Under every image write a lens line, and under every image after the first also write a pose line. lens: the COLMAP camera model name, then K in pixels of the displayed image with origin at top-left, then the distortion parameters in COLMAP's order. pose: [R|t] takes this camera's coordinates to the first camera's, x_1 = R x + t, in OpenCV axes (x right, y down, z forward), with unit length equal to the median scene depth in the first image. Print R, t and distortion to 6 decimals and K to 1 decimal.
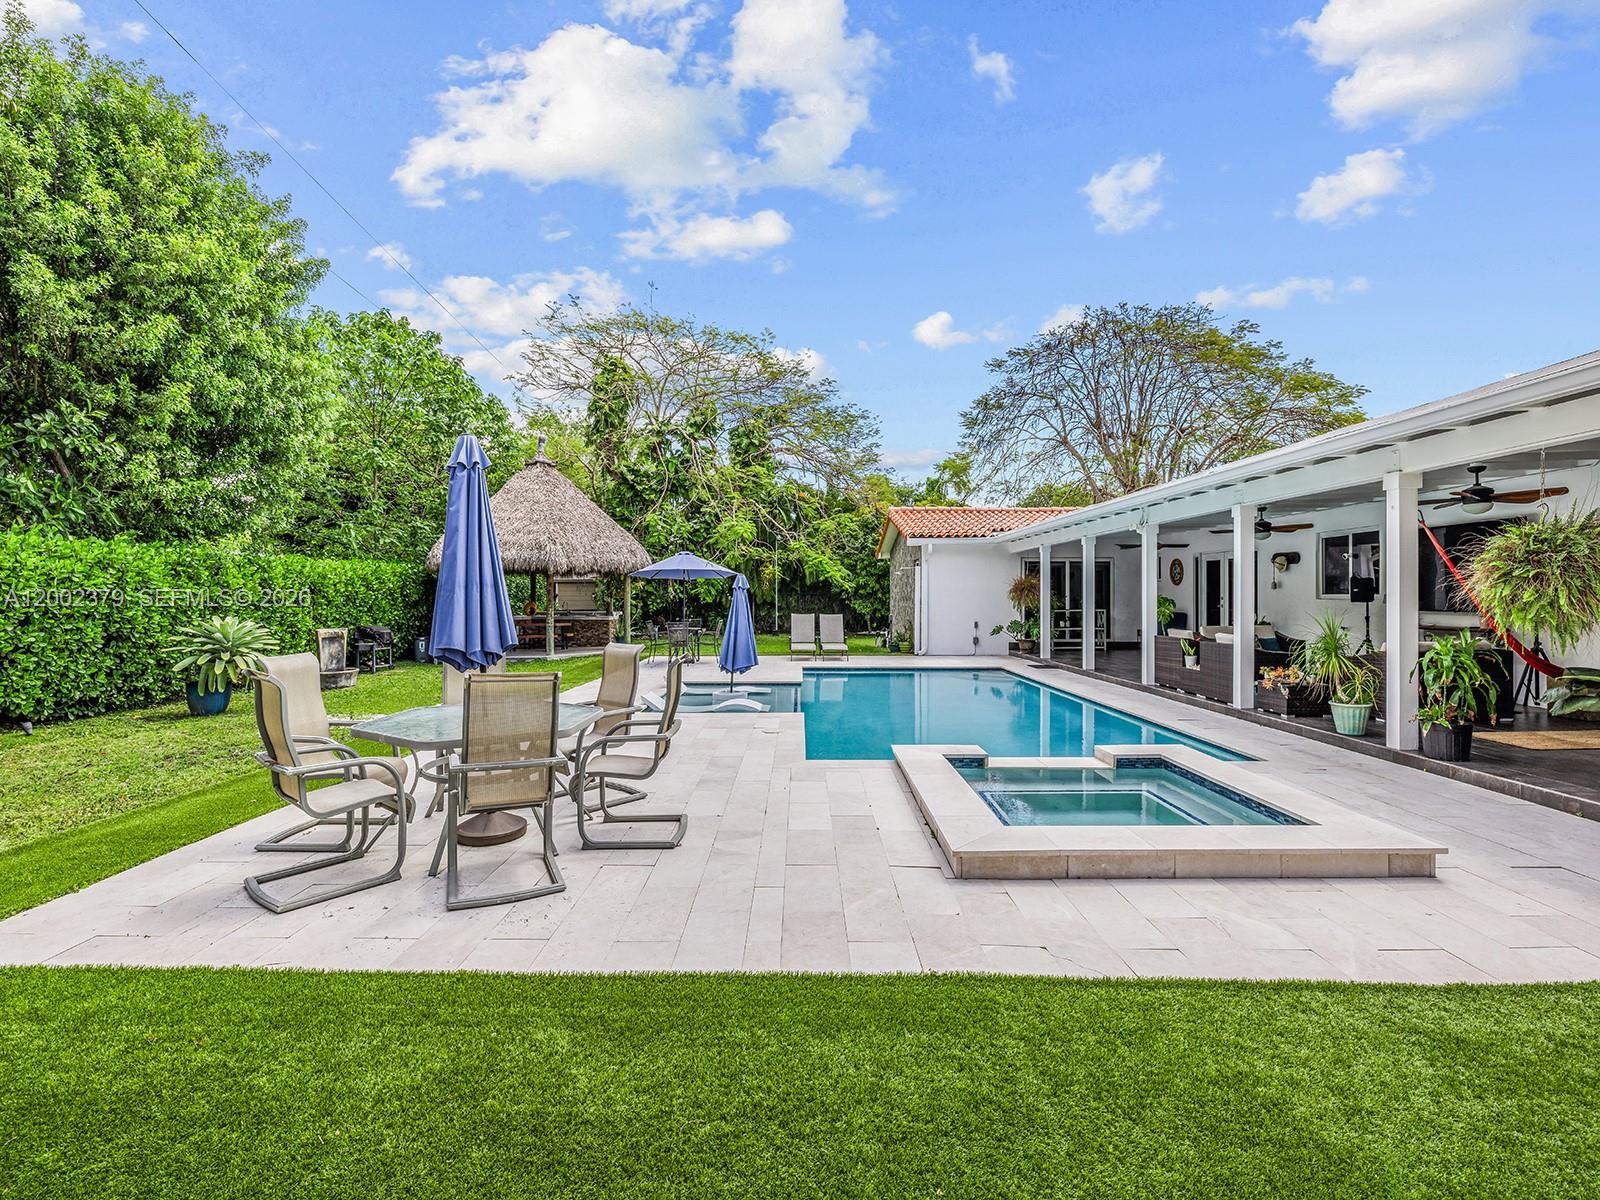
lens RADIAL K [[705.5, 0, 800.0], [0, 705.5, 600.0], [0, 0, 1]] dist [-0.001962, -0.000238]
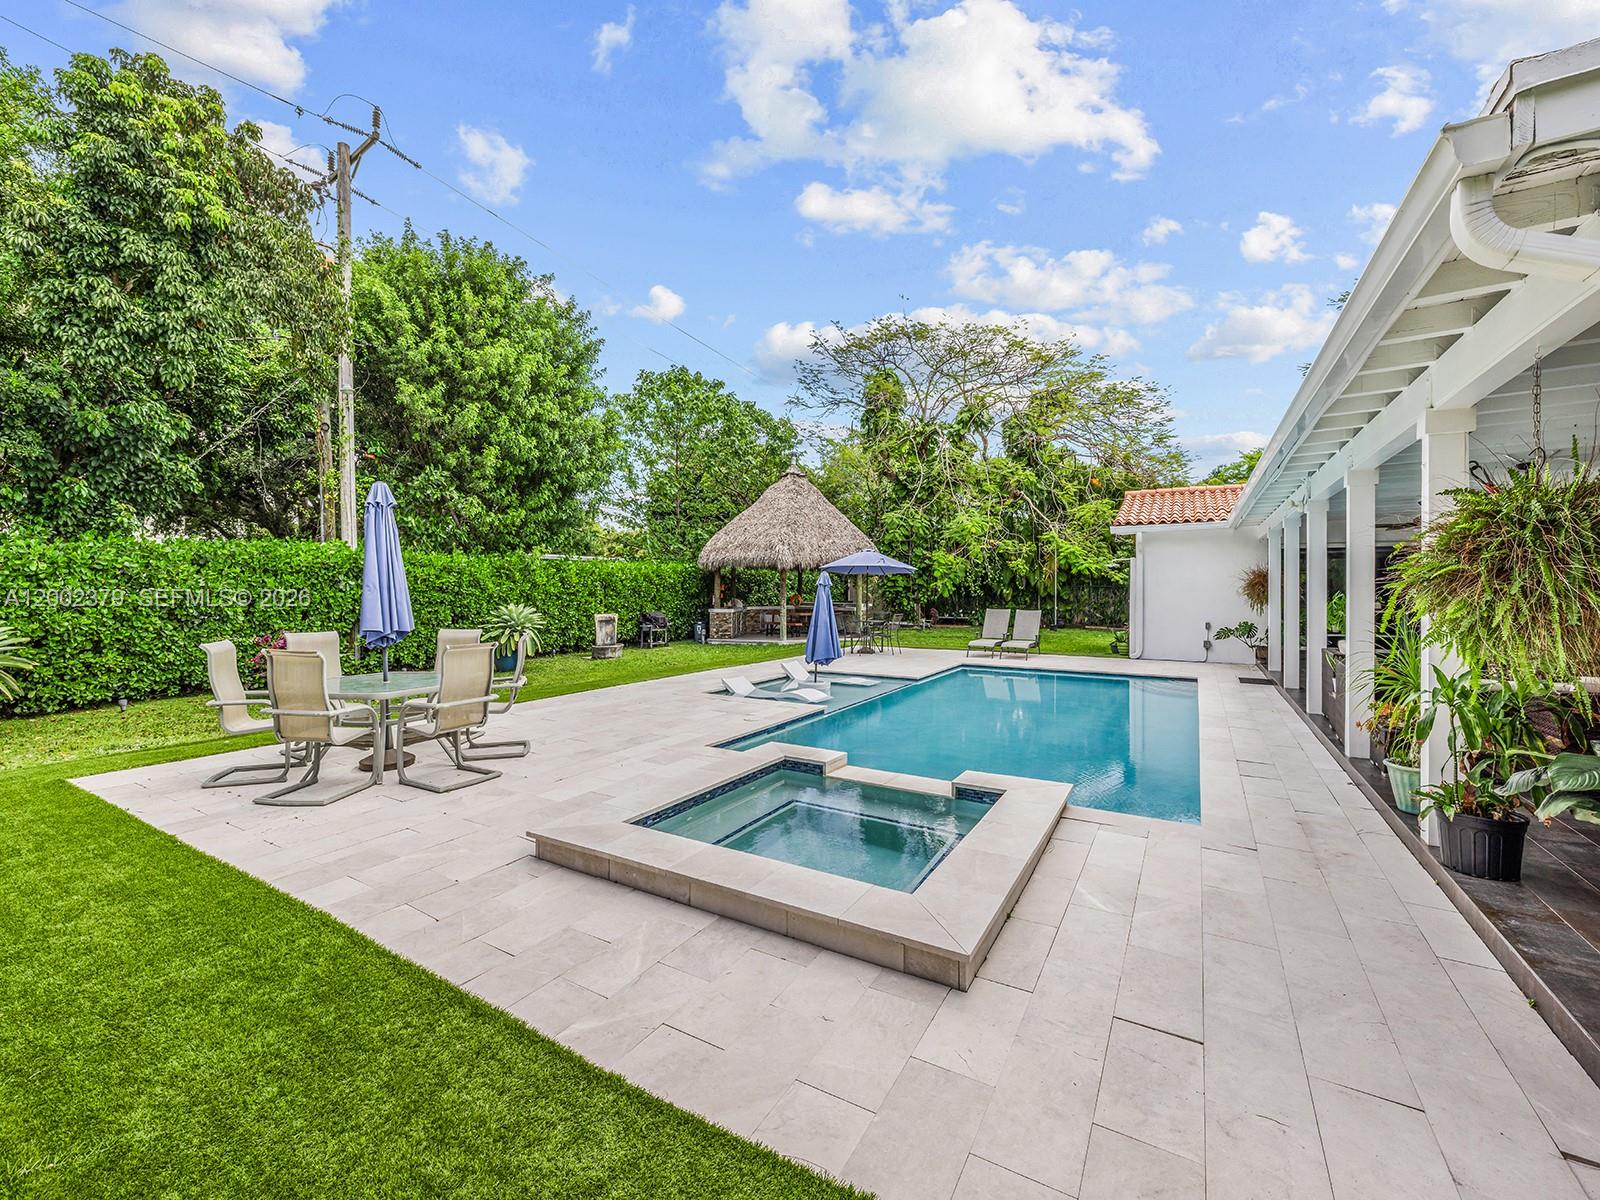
lens RADIAL K [[668.3, 0, 800.0], [0, 668.3, 600.0], [0, 0, 1]] dist [-0.002822, -0.000661]
pose [[0.860657, 0.011506, -0.509055, 0.387785], [-0.004779, 0.999883, 0.014521, -0.007686], [0.509163, -0.010065, 0.860611, 0.112998]]
